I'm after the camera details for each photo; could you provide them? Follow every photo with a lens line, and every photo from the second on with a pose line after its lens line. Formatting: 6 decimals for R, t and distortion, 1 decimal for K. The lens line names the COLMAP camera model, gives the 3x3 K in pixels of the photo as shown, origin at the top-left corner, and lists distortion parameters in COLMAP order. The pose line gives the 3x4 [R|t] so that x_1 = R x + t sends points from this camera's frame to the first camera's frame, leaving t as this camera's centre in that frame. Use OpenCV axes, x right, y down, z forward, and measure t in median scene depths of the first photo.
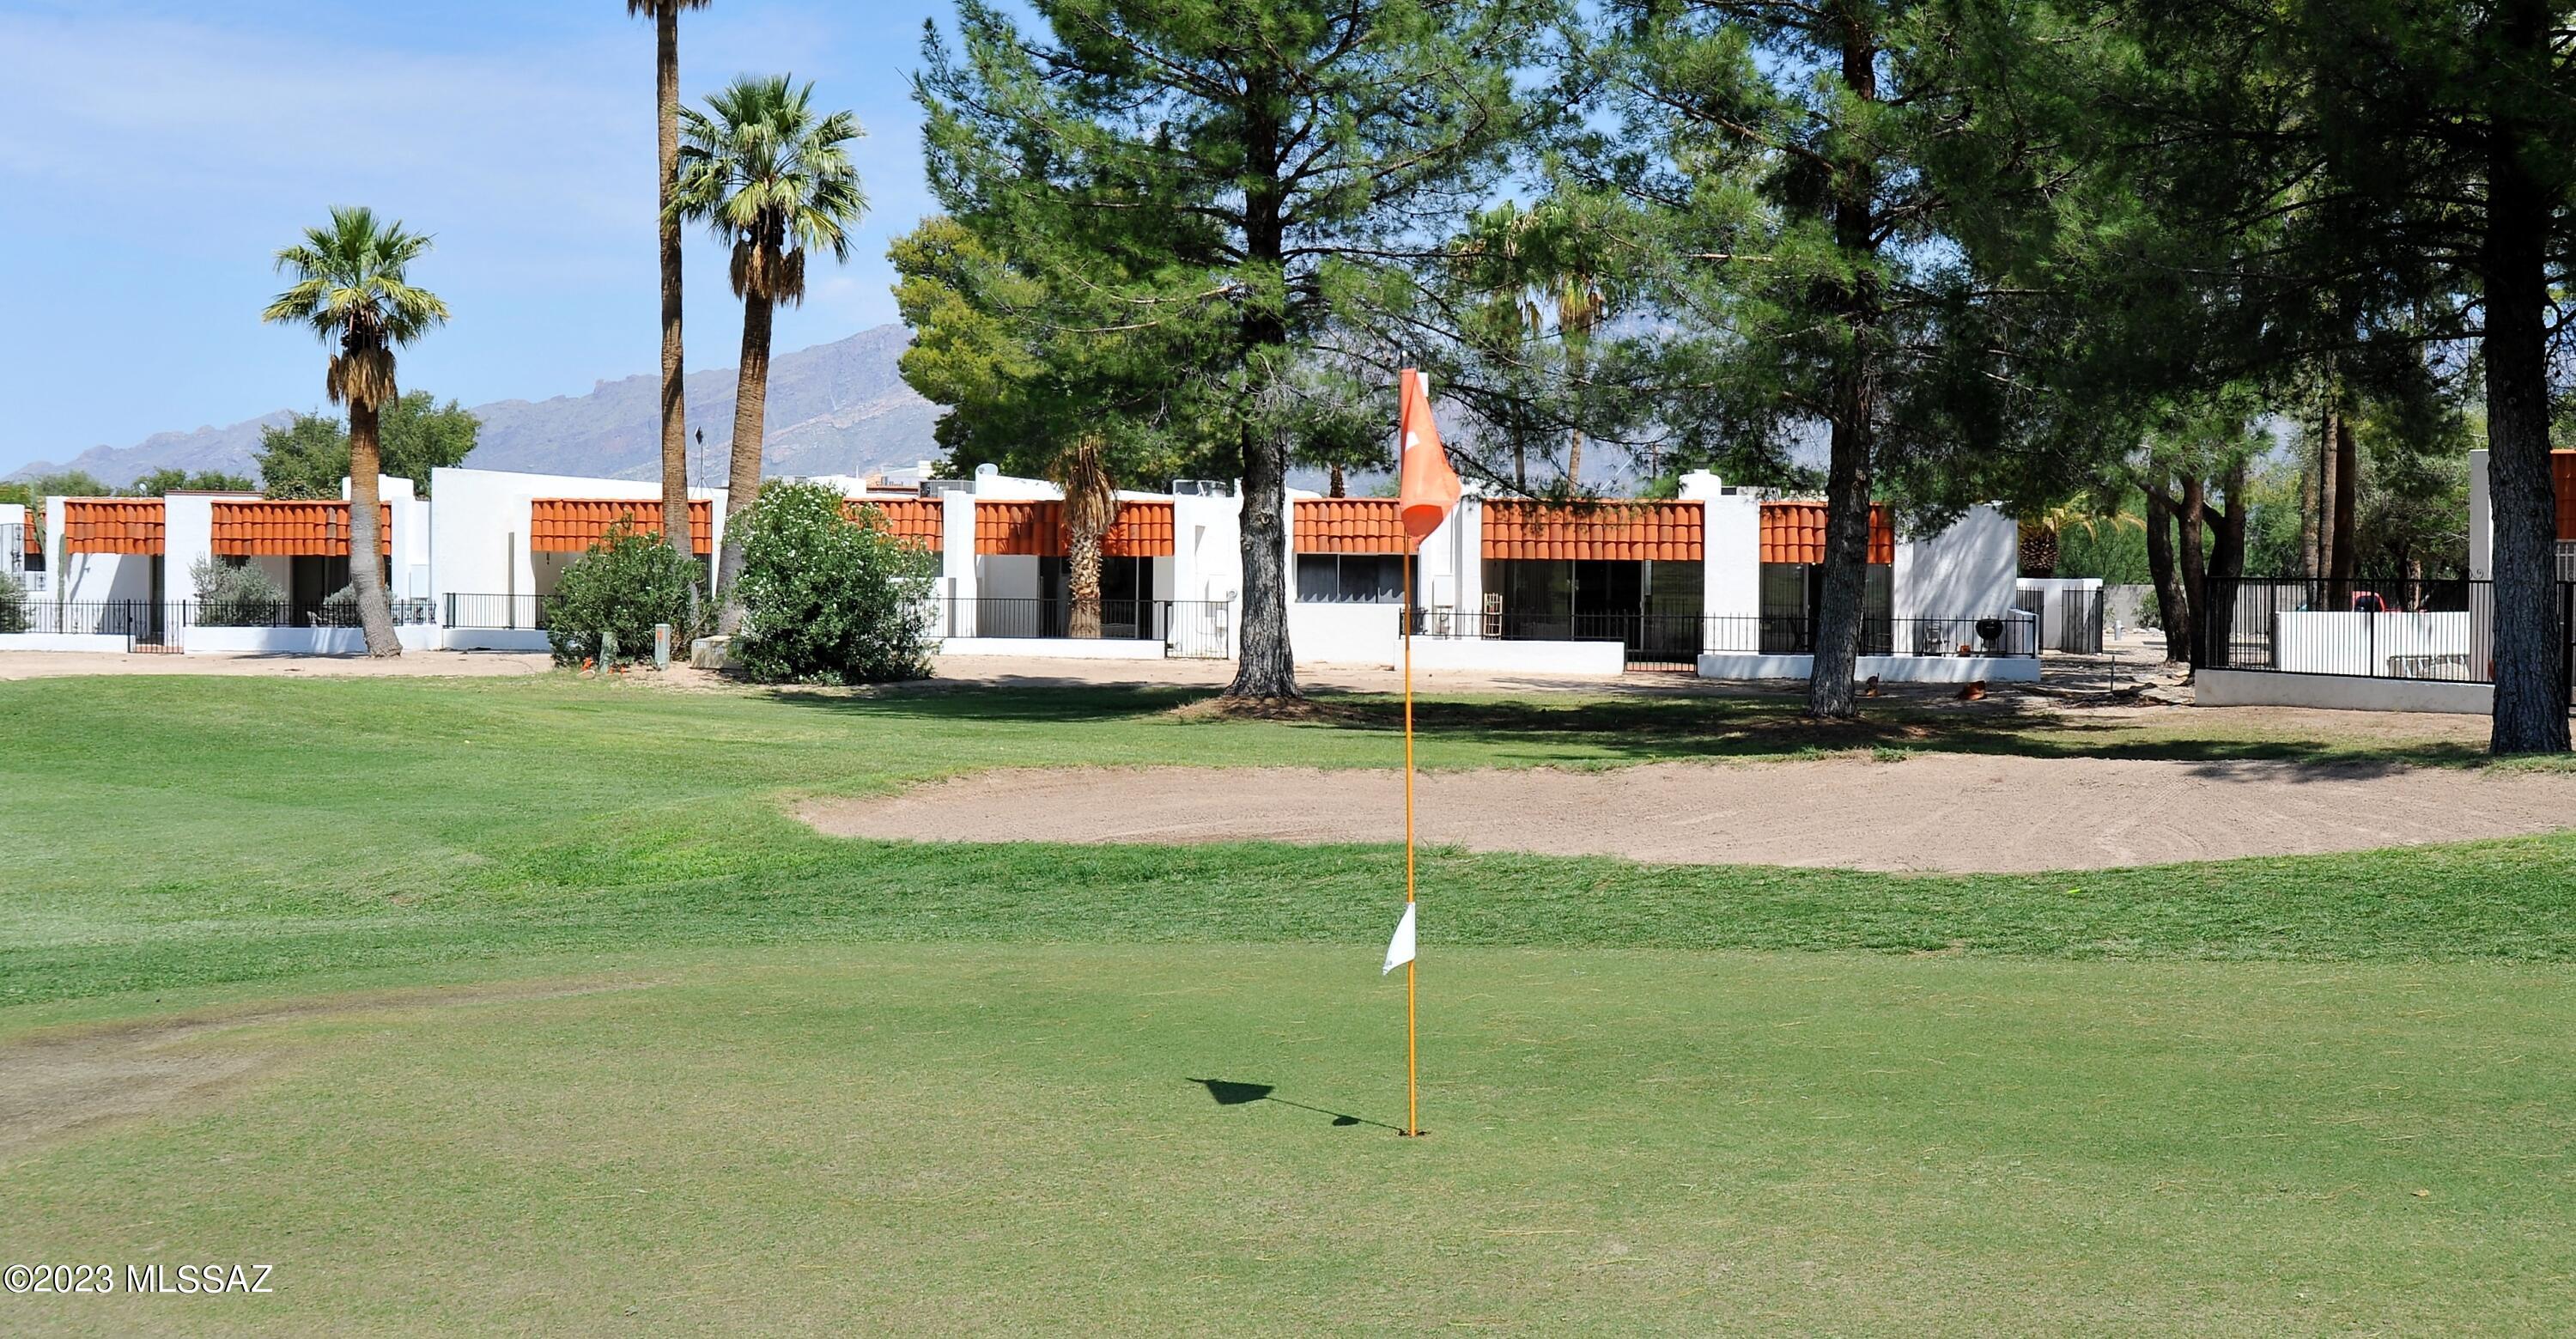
lens RADIAL K [[2513.5, 0, 1287.8], [0, 2513.5, 665.1], [0, 0, 1]] dist [-0.005078, 0.000000]
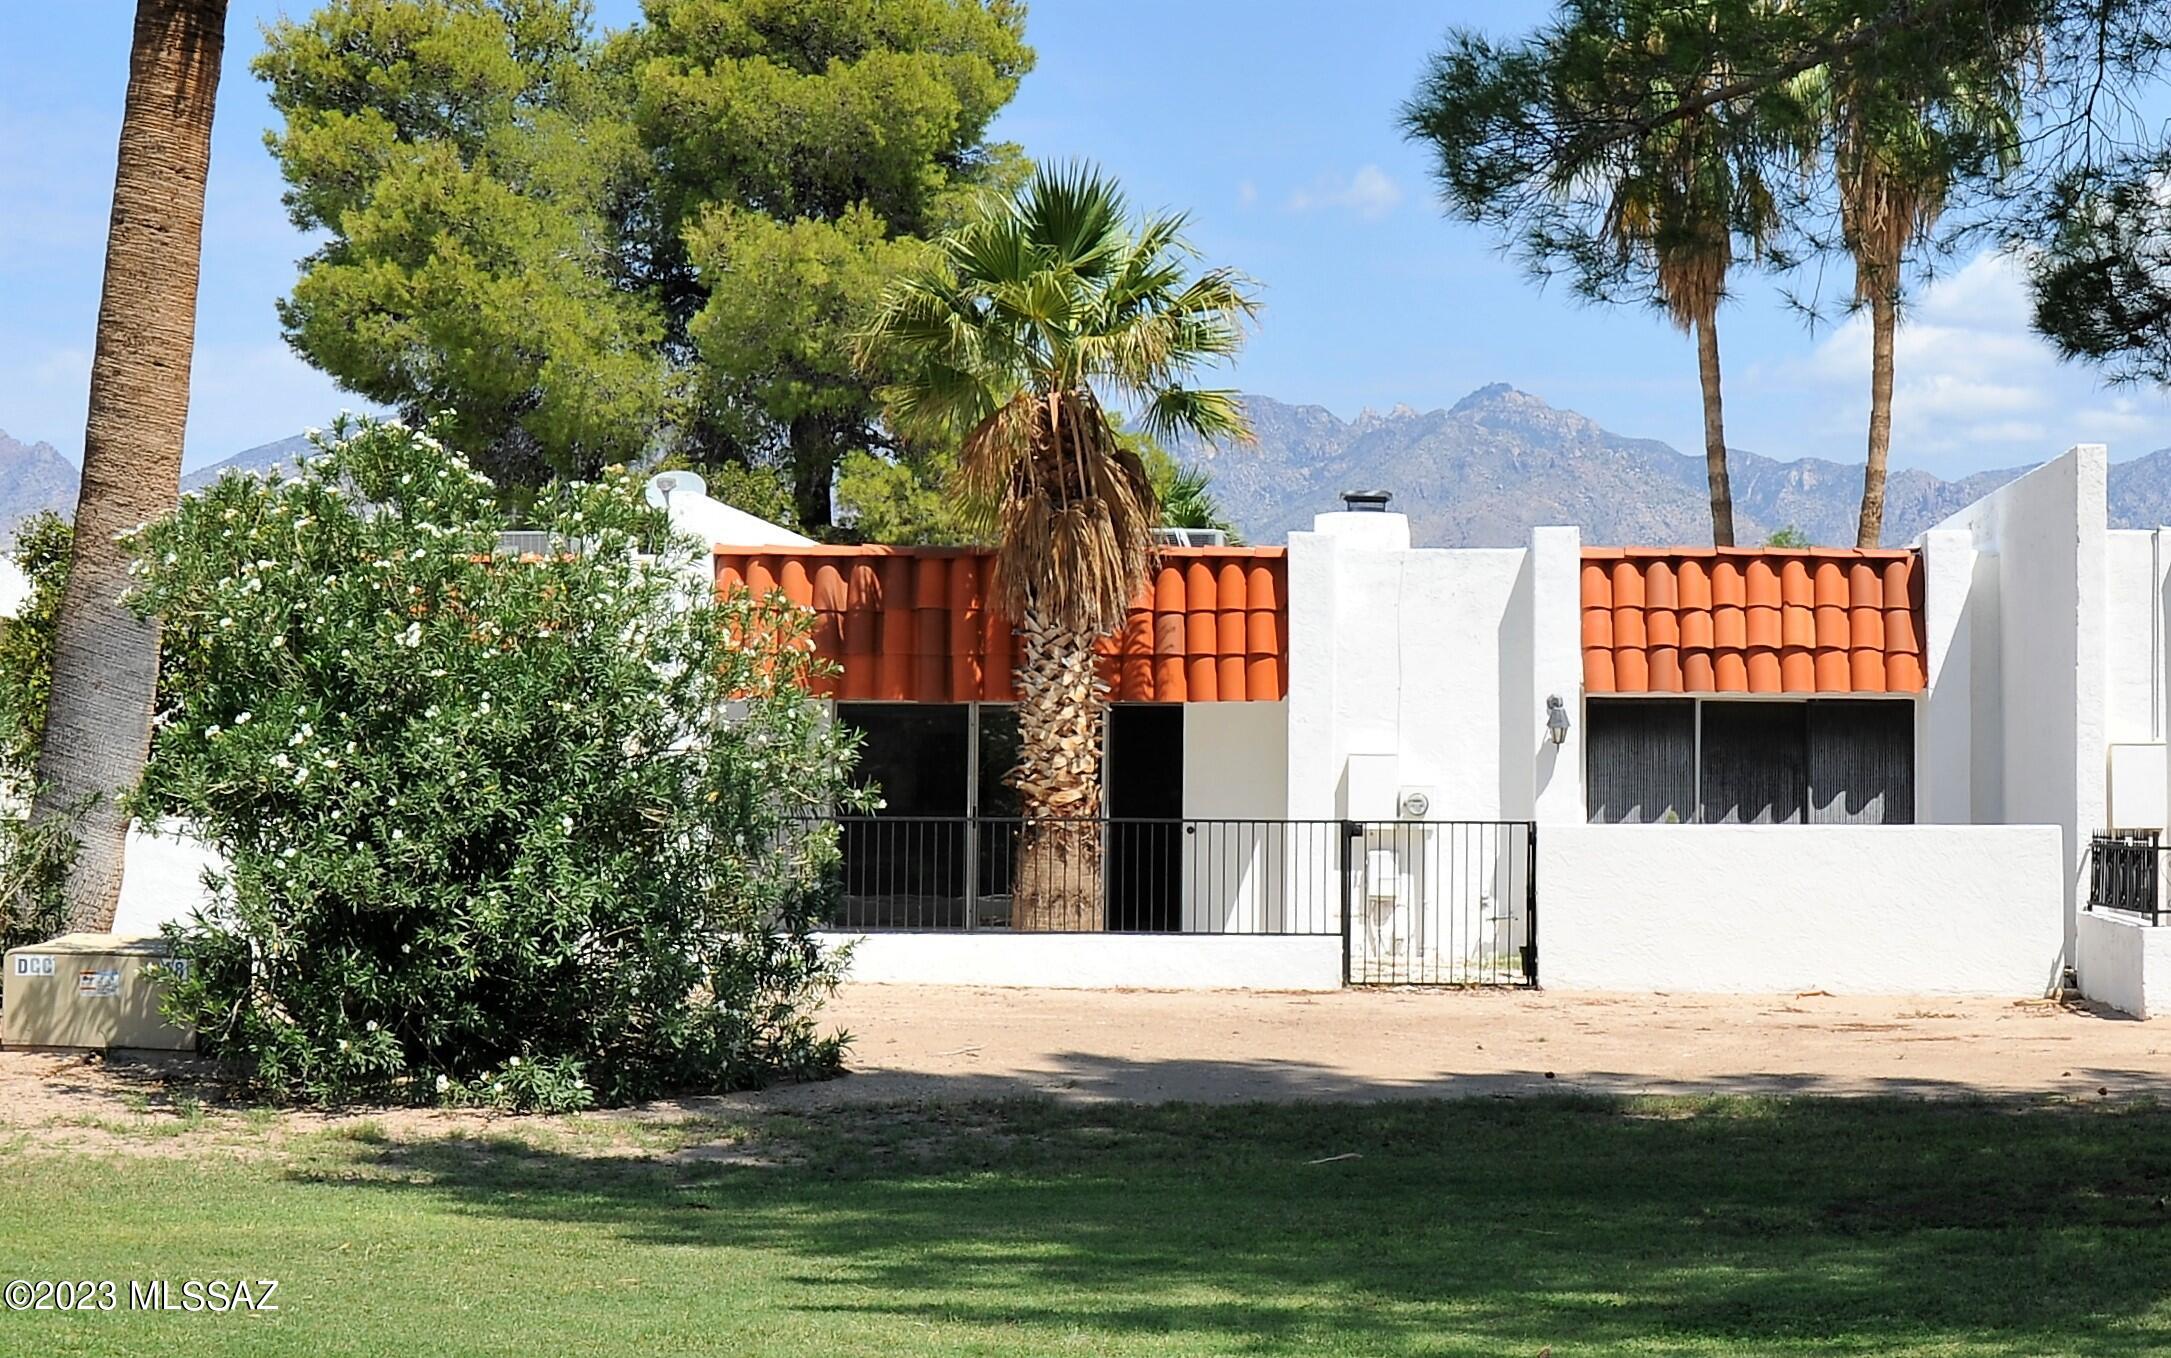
lens RADIAL K [[3650.8, 0, 1085.9], [0, 3650.8, 680.2], [0, 0, 1]] dist [-0.023824, 0.000000]
pose [[0.989020, 0.002544, 0.147757, -0.153142], [0.008796, 0.997065, -0.076049, -0.006827], [-0.147516, 0.076514, 0.986096, 0.494097]]
